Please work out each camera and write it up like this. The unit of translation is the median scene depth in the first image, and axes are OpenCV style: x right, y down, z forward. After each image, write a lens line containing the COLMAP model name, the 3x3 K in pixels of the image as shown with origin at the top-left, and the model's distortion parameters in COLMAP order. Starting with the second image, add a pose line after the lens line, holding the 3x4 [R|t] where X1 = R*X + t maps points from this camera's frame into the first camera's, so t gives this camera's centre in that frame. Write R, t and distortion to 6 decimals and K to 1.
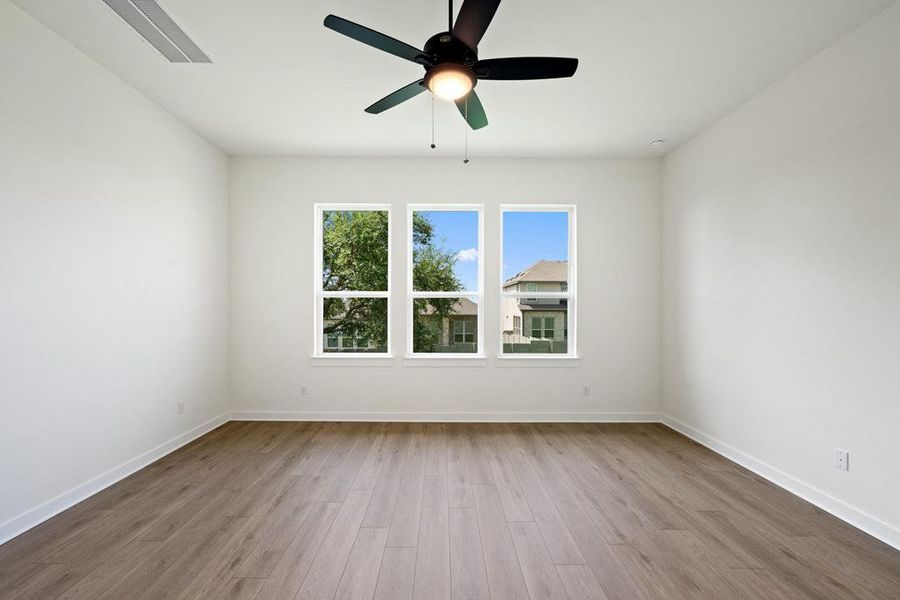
lens RADIAL K [[357.8, 0, 450.0], [0, 357.8, 300.0], [0, 0, 1]] dist [0.000821, 0.000086]
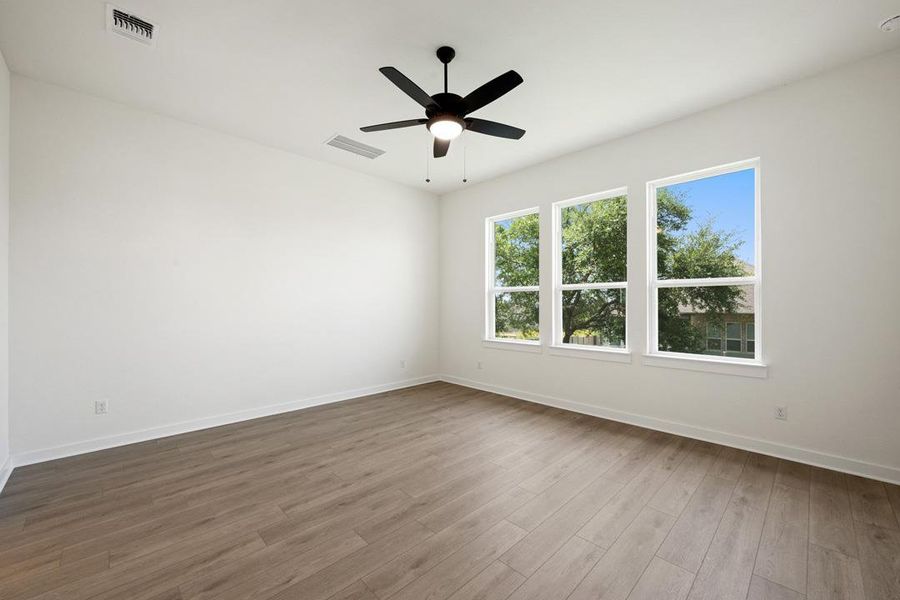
lens RADIAL K [[372.1, 0, 450.0], [0, 372.1, 300.0], [0, 0, 1]] dist [0.000332, 0.000006]
pose [[0.686188, -0.009420, -0.727363, 0.560708], [0.023406, 0.999684, 0.009135, 0.008476], [0.727047, -0.023293, 0.686192, 0.029212]]
